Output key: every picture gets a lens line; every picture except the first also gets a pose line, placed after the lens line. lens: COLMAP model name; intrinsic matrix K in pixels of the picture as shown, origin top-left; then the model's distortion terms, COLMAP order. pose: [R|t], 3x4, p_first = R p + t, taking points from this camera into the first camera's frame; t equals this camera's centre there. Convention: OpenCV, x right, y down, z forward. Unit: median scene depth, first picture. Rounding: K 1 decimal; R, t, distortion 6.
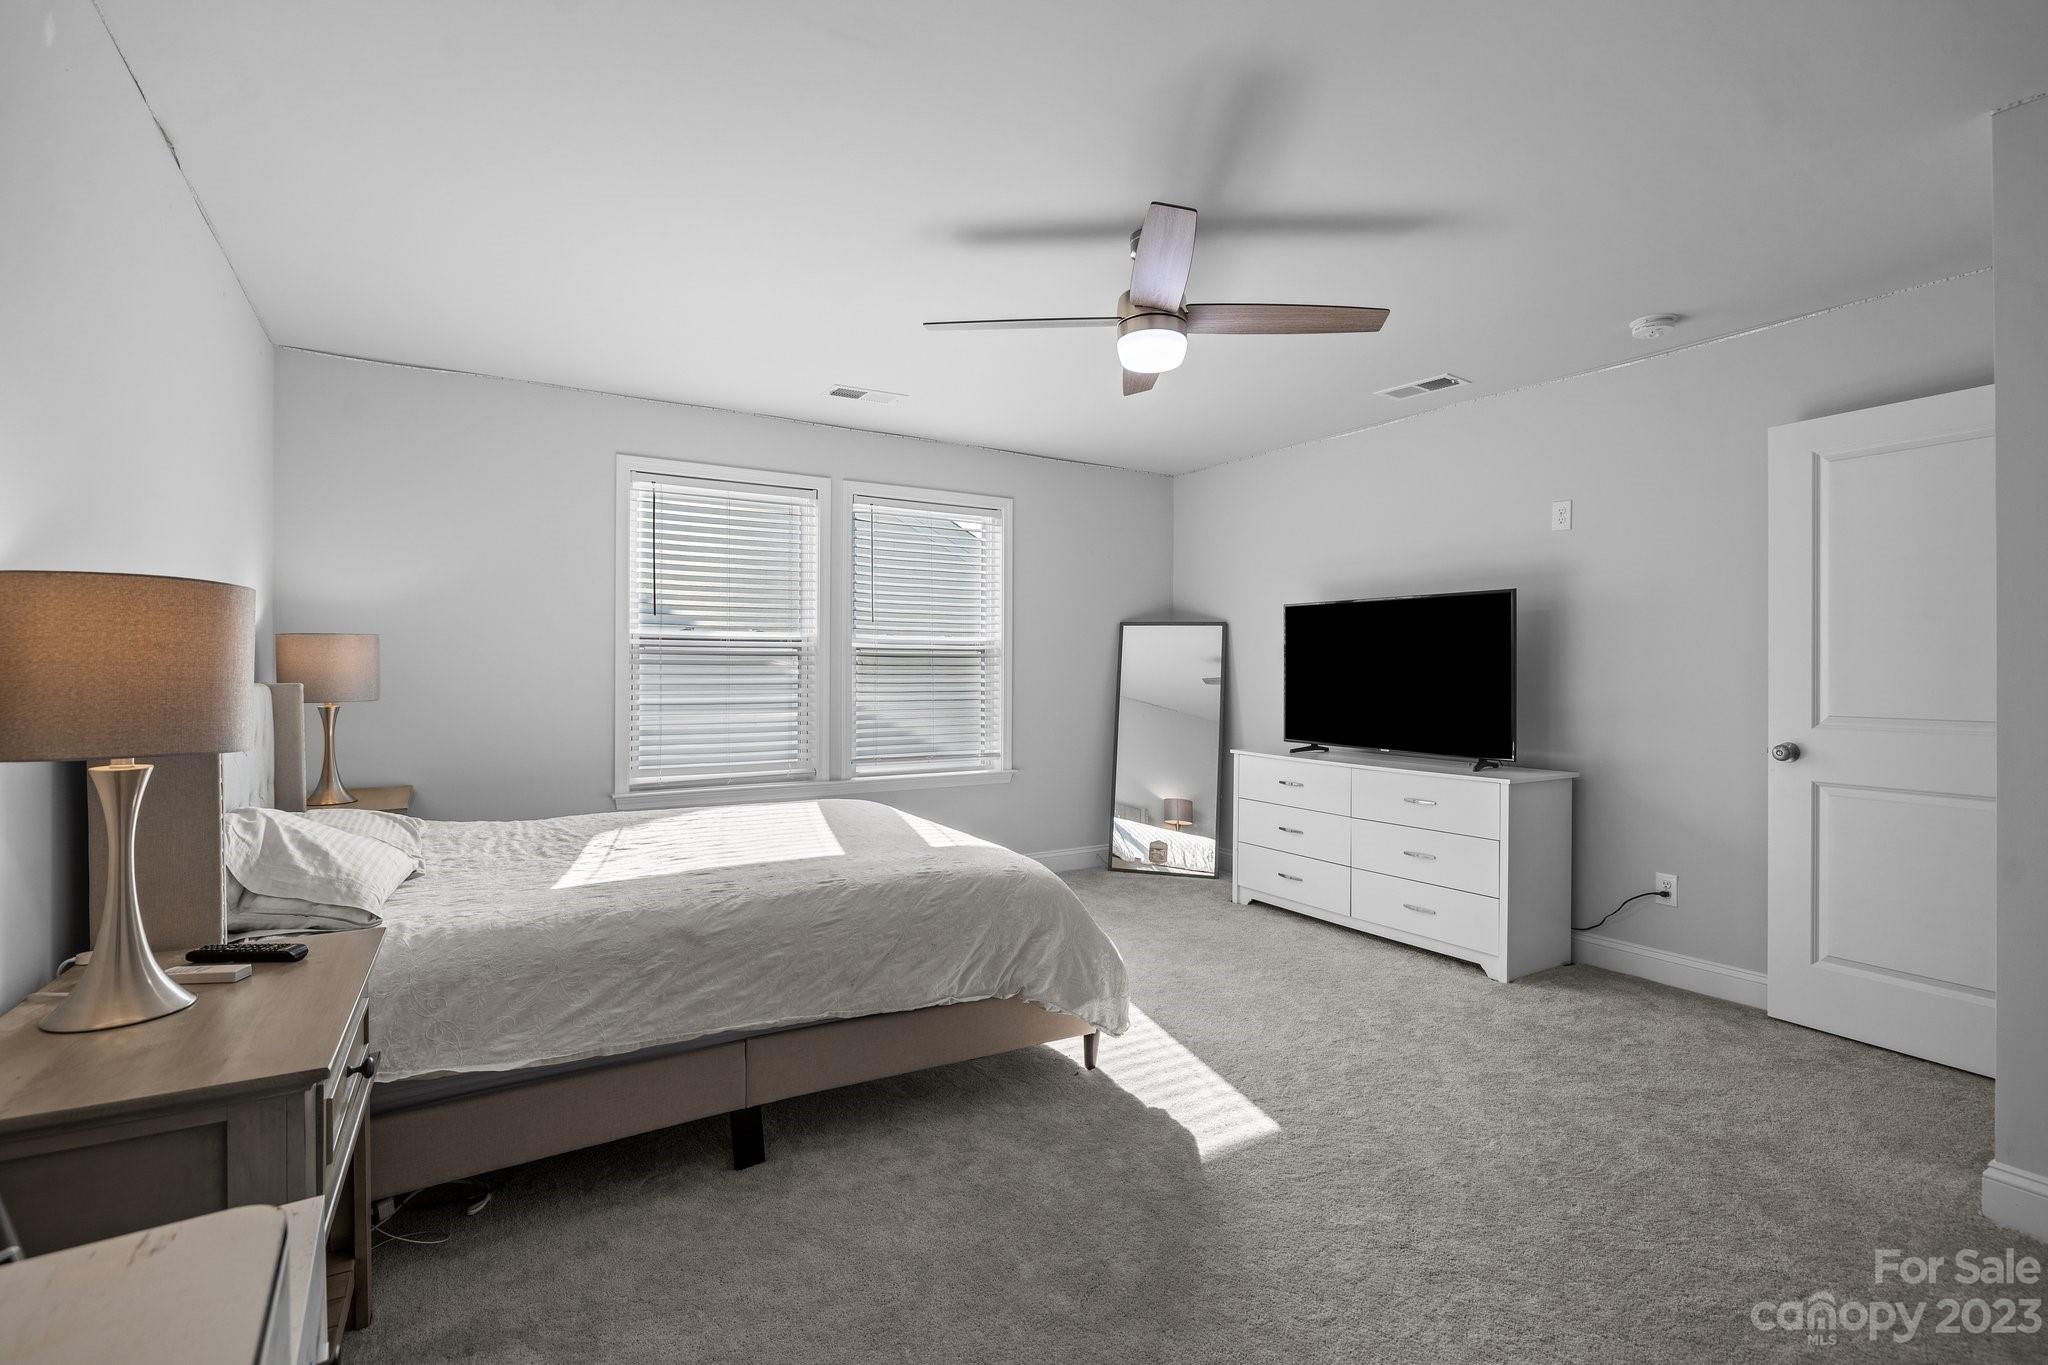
lens RADIAL K [[926.7, 0, 1024.0], [0, 926.7, 682.5], [0, 0, 1]] dist [-0.000985, -0.000079]
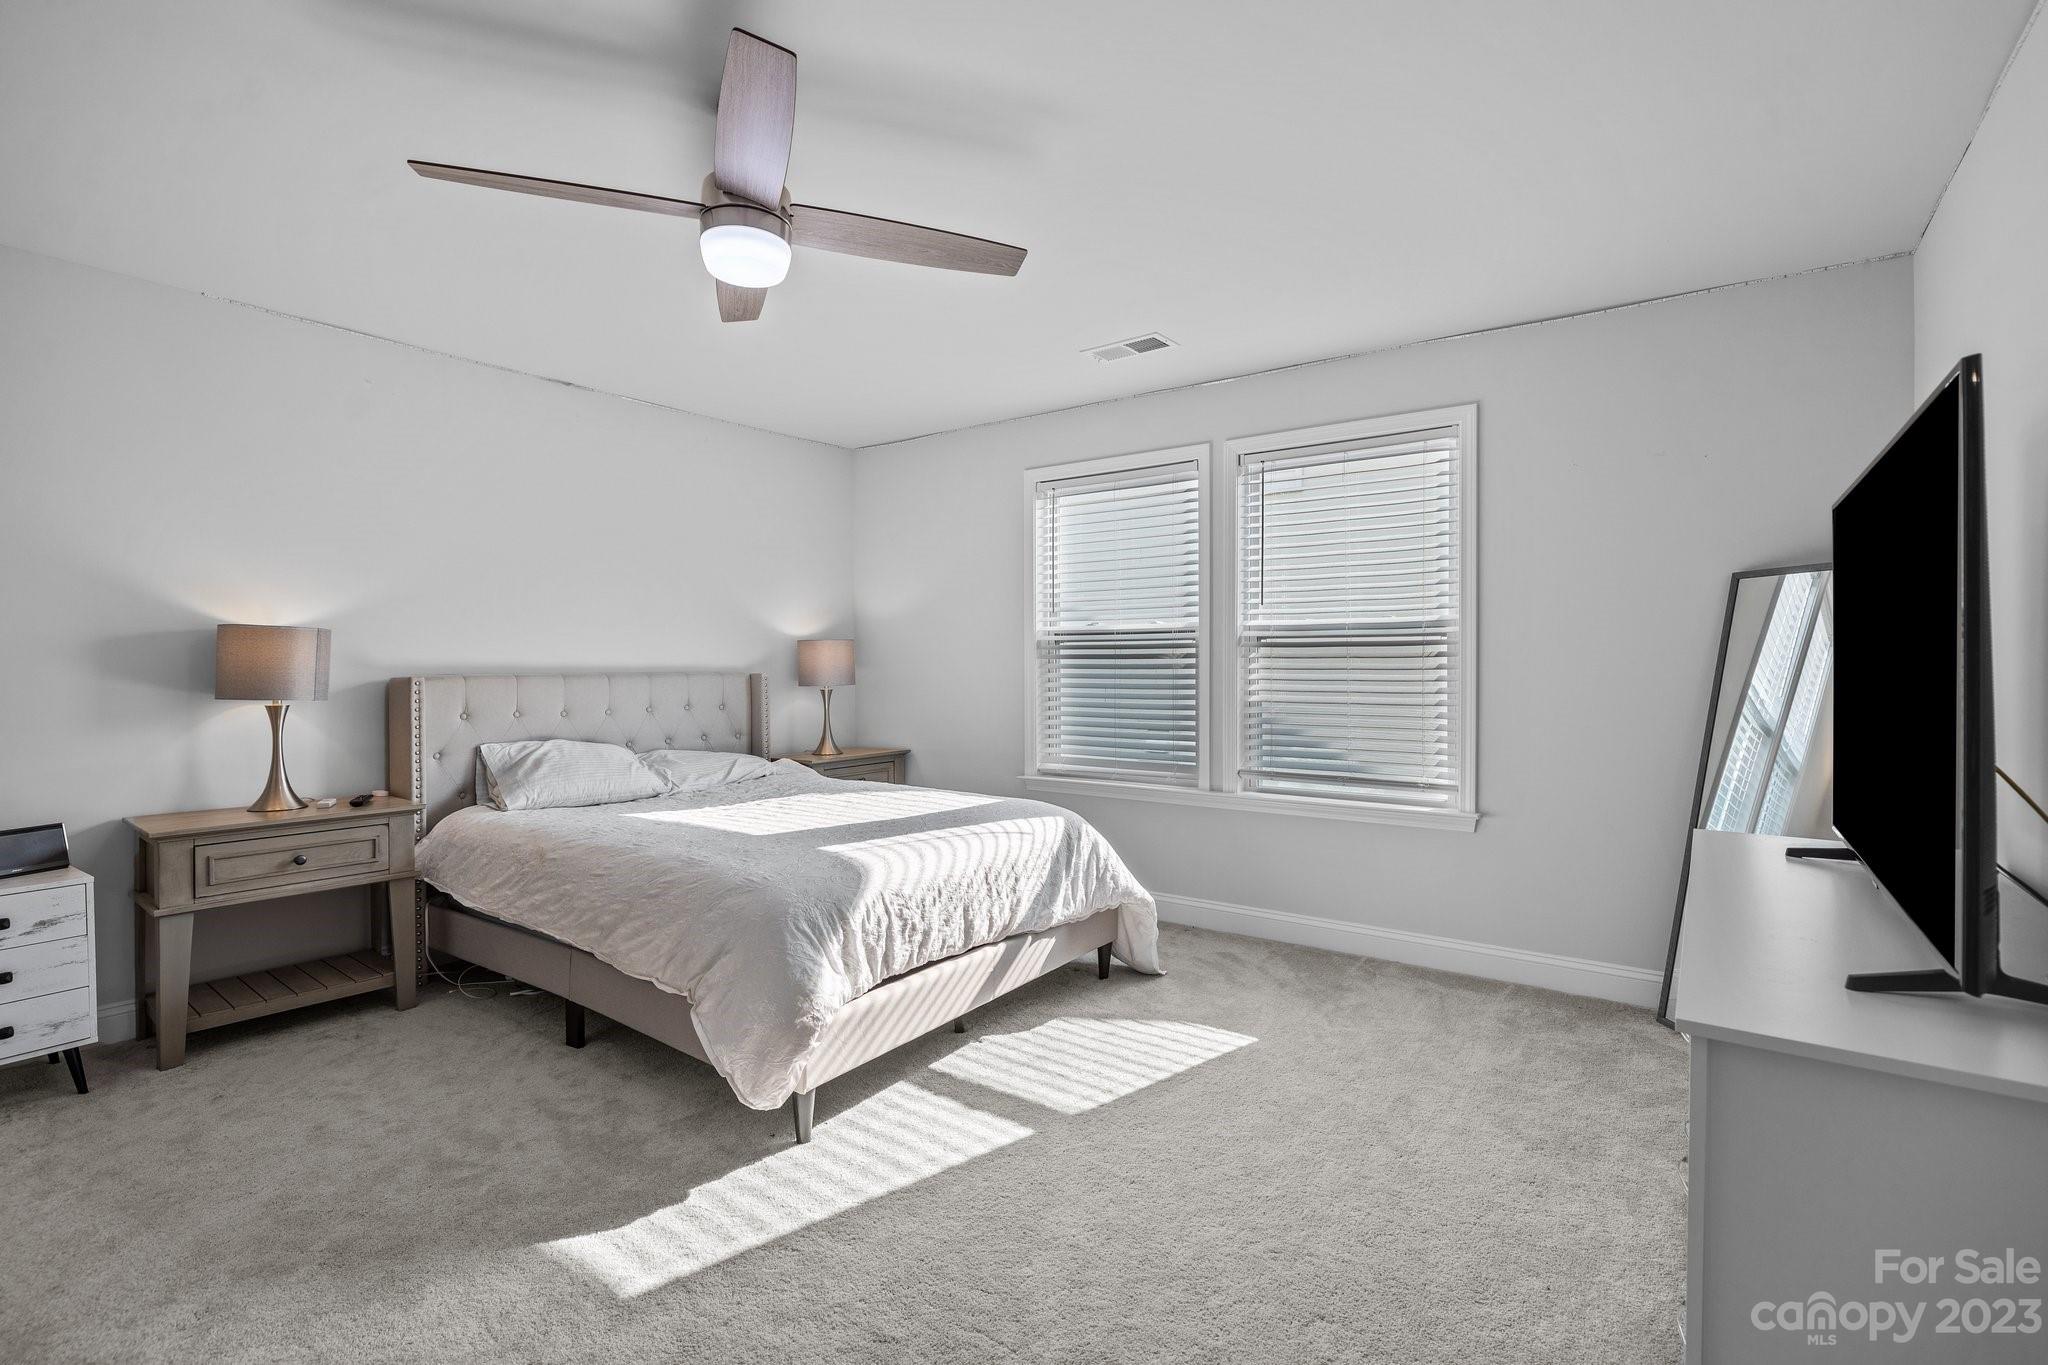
lens RADIAL K [[926.7, 0, 1024.0], [0, 926.7, 682.5], [0, 0, 1]] dist [-0.000985, -0.000079]
pose [[0.387711, 0.013018, -0.921689, 0.963979], [-0.011206, 0.999893, 0.009408, -0.003631], [0.921713, 0.006681, 0.387816, 0.919183]]
